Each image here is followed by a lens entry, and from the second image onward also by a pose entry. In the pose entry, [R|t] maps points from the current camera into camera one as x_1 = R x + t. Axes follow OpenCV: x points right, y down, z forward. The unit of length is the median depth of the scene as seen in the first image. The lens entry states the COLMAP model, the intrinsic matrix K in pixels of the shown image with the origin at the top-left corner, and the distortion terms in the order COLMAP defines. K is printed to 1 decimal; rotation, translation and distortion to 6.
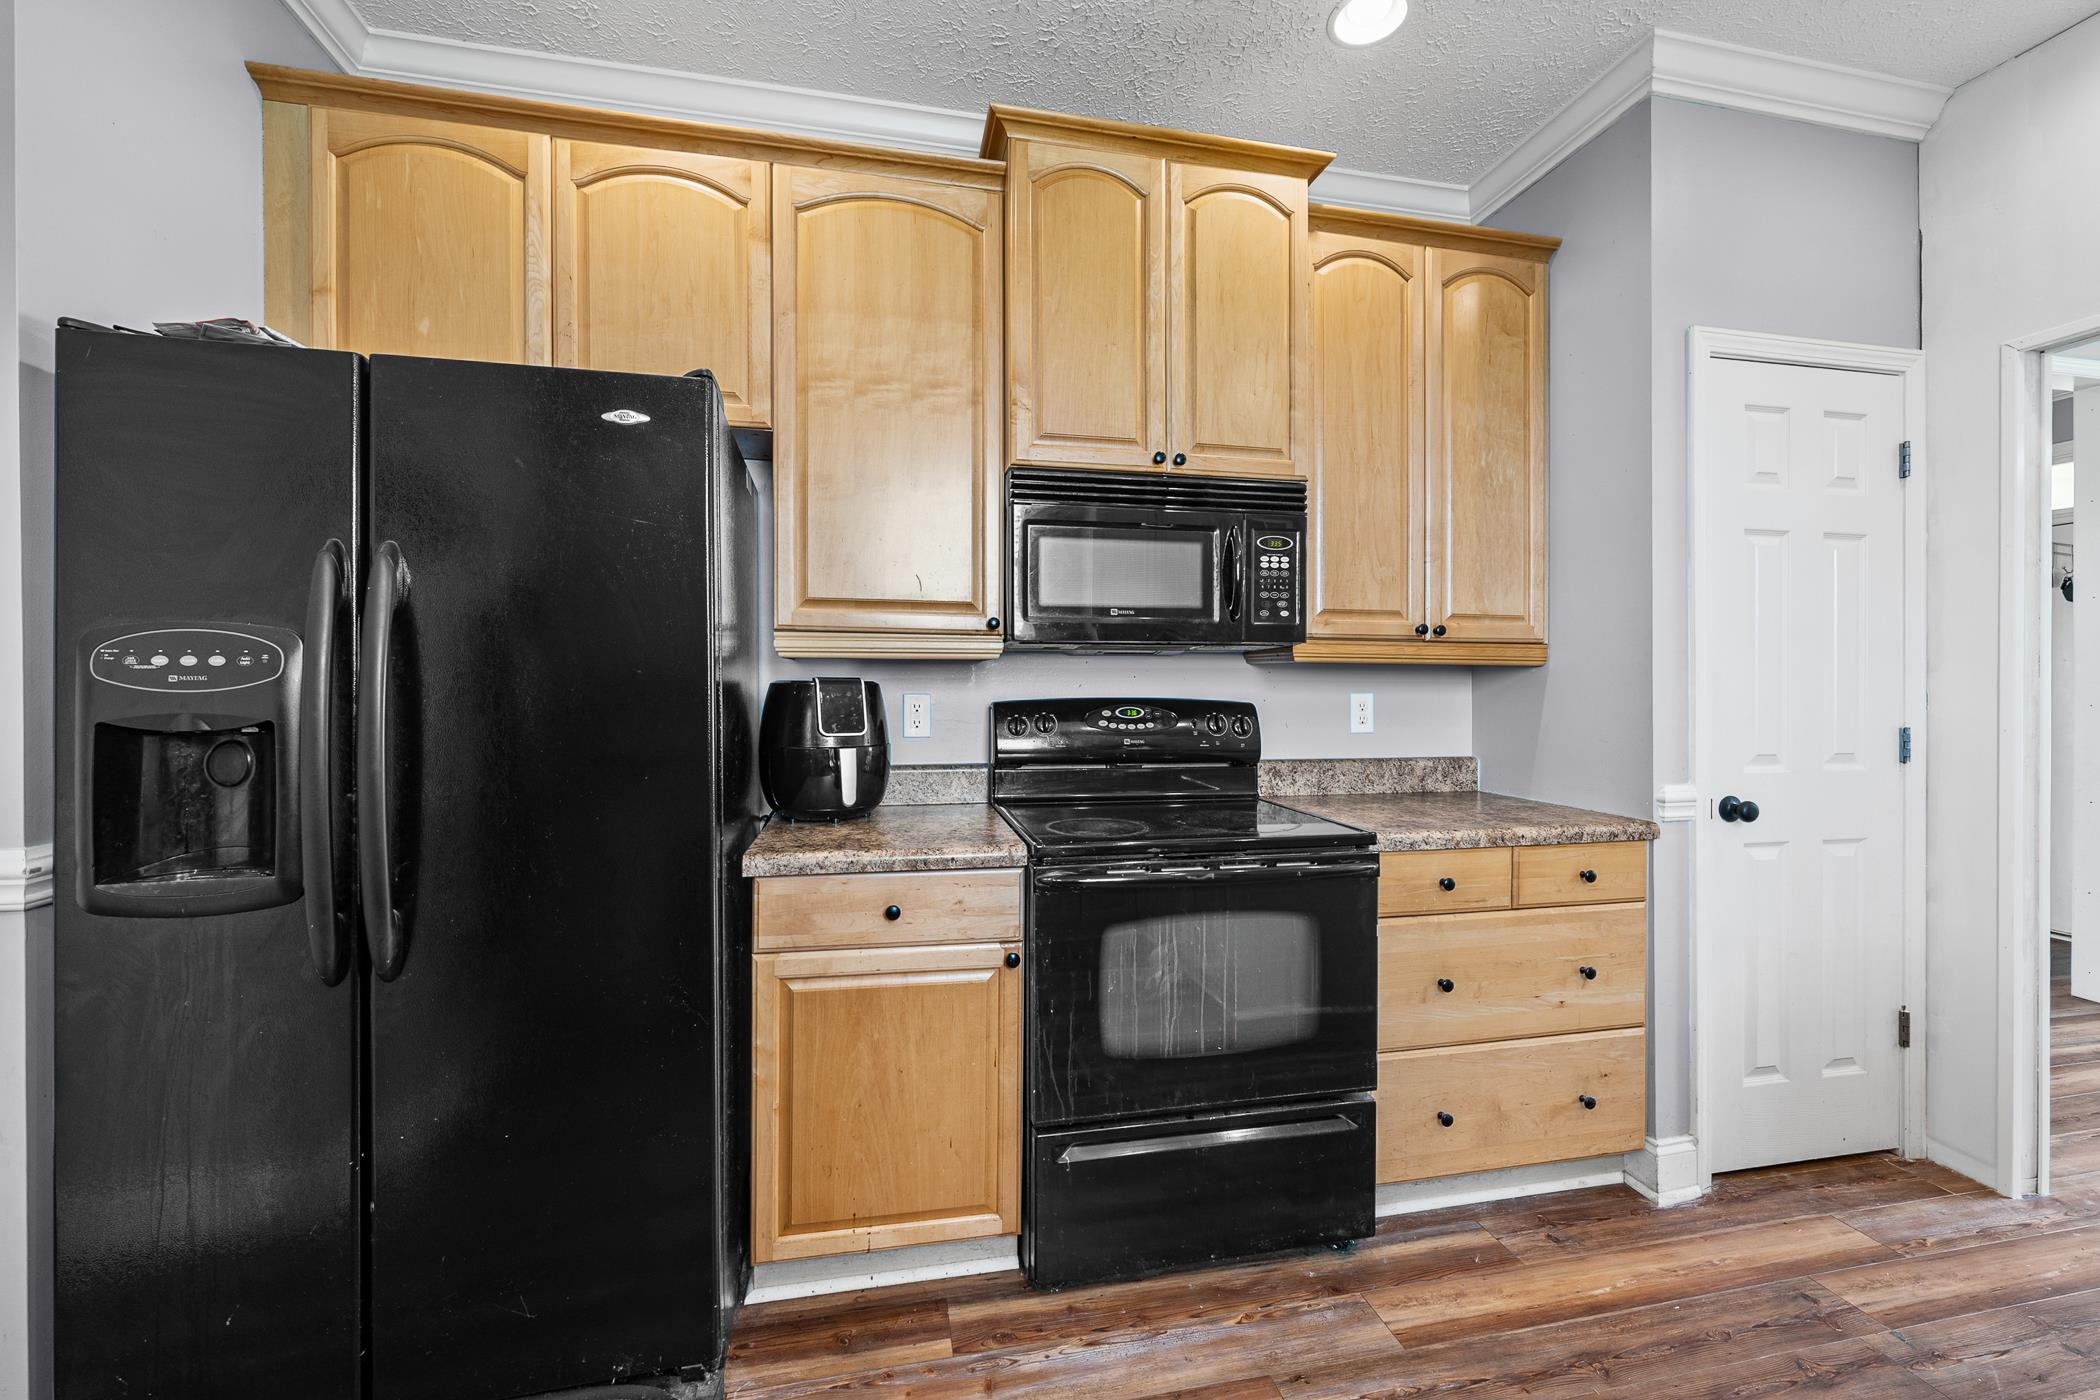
lens RADIAL K [[837.4, 0, 1048.2], [0, 837.4, 686.9], [0, 0, 1]] dist [-0.001526, -0.000557]
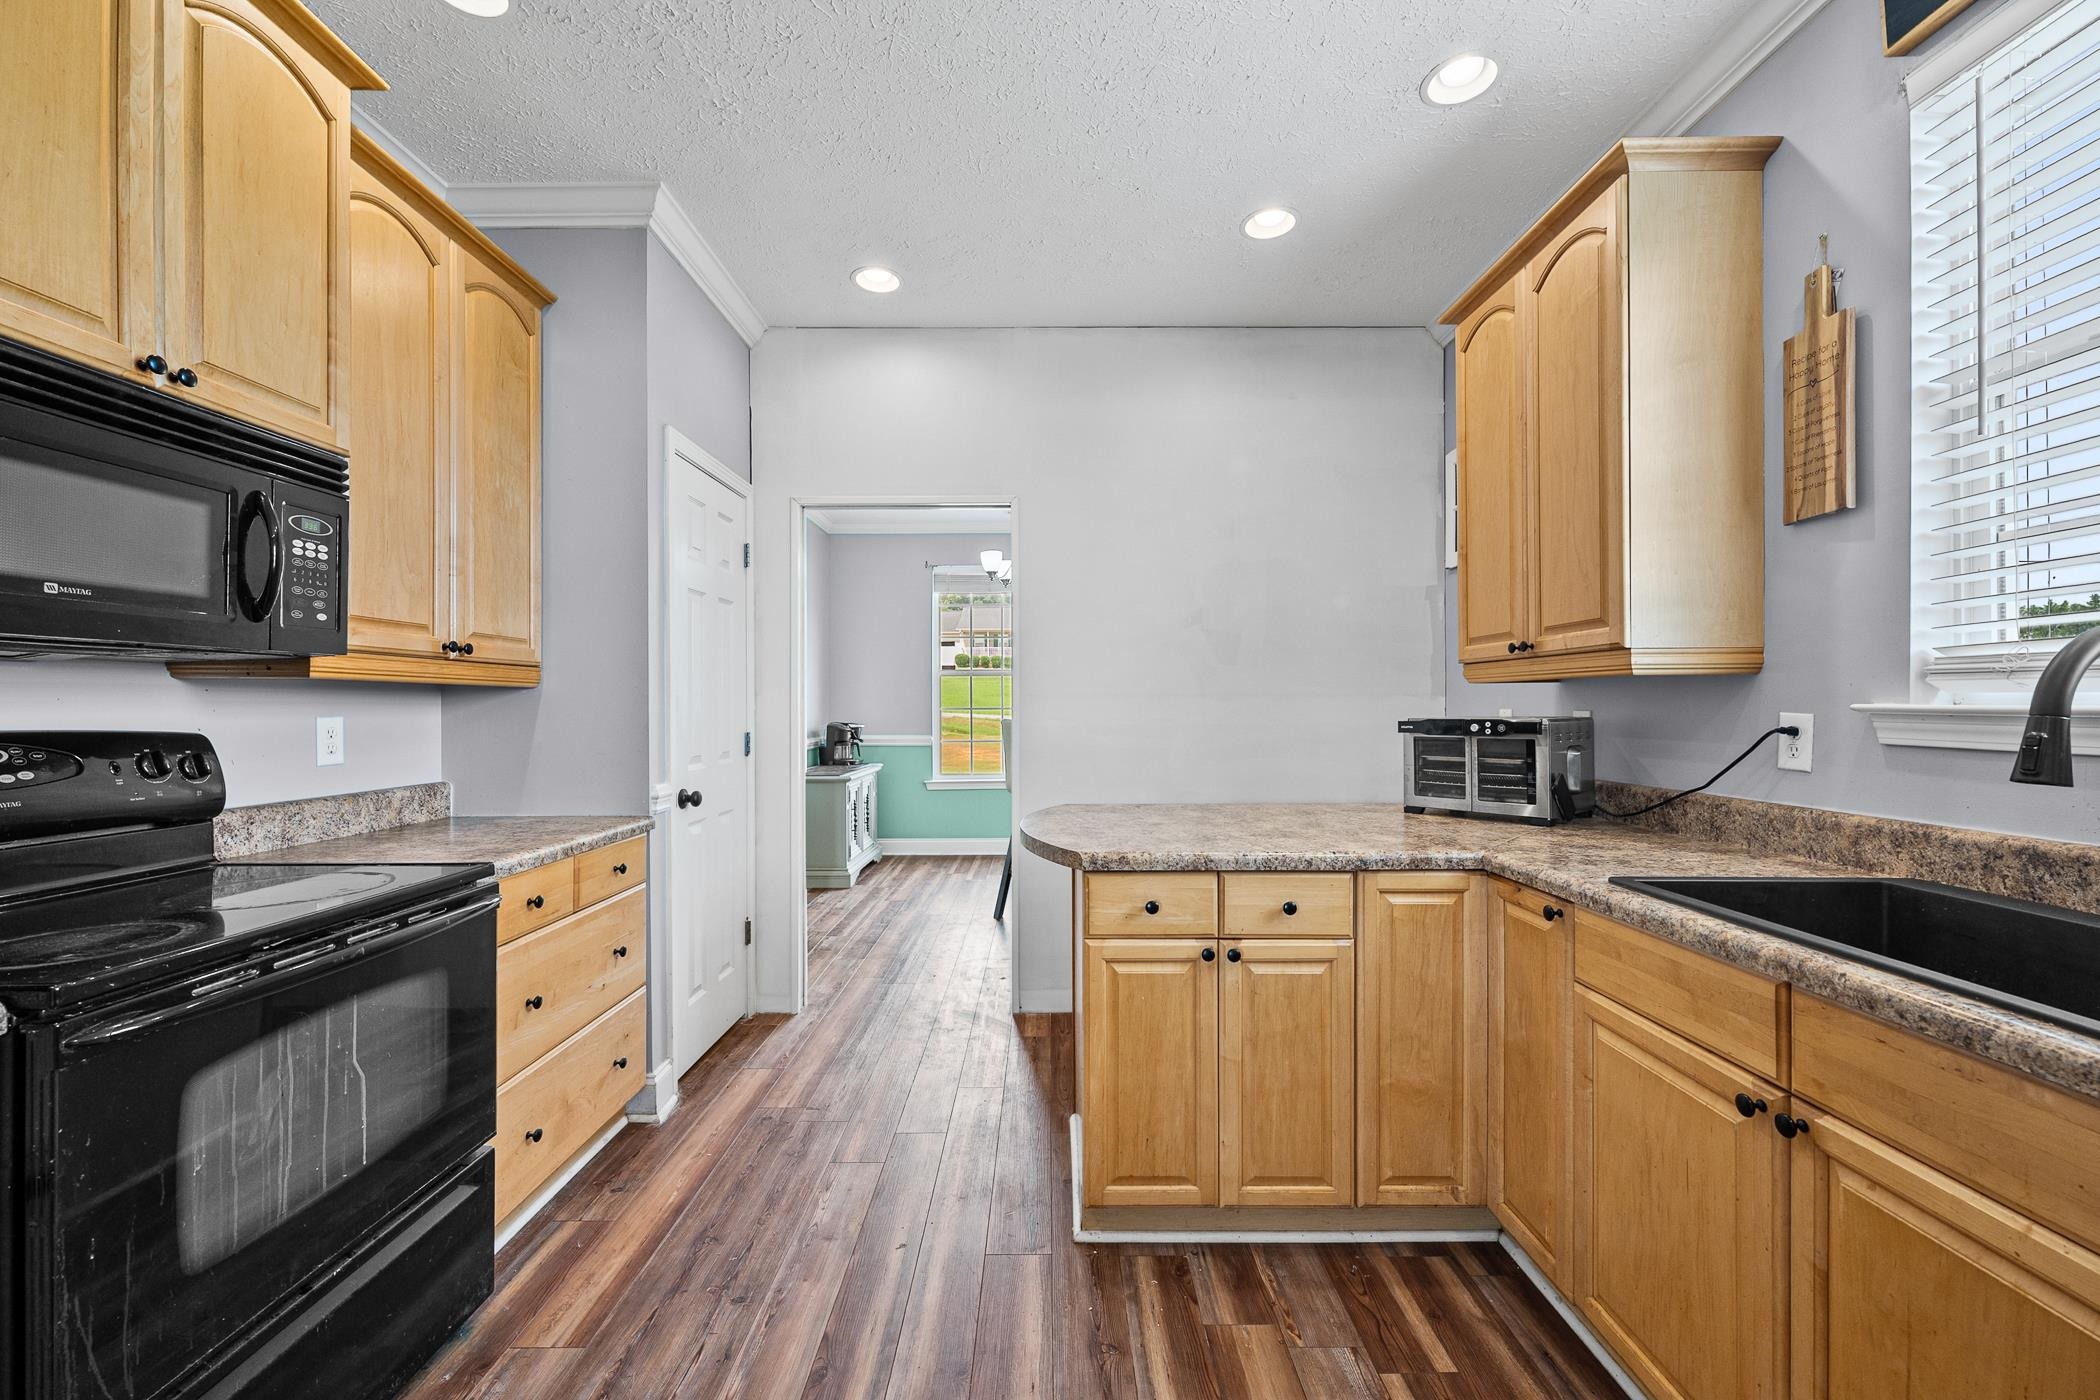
lens RADIAL K [[837.4, 0, 1050.6], [0, 837.4, 702.6], [0, 0, 1]] dist [-0.001526, -0.000557]
pose [[0.192949, -0.002242, 0.981206, -0.369309], [0.007643, 0.999970, 0.000782, -0.002258], [-0.981179, 0.007348, 0.192960, 0.177858]]
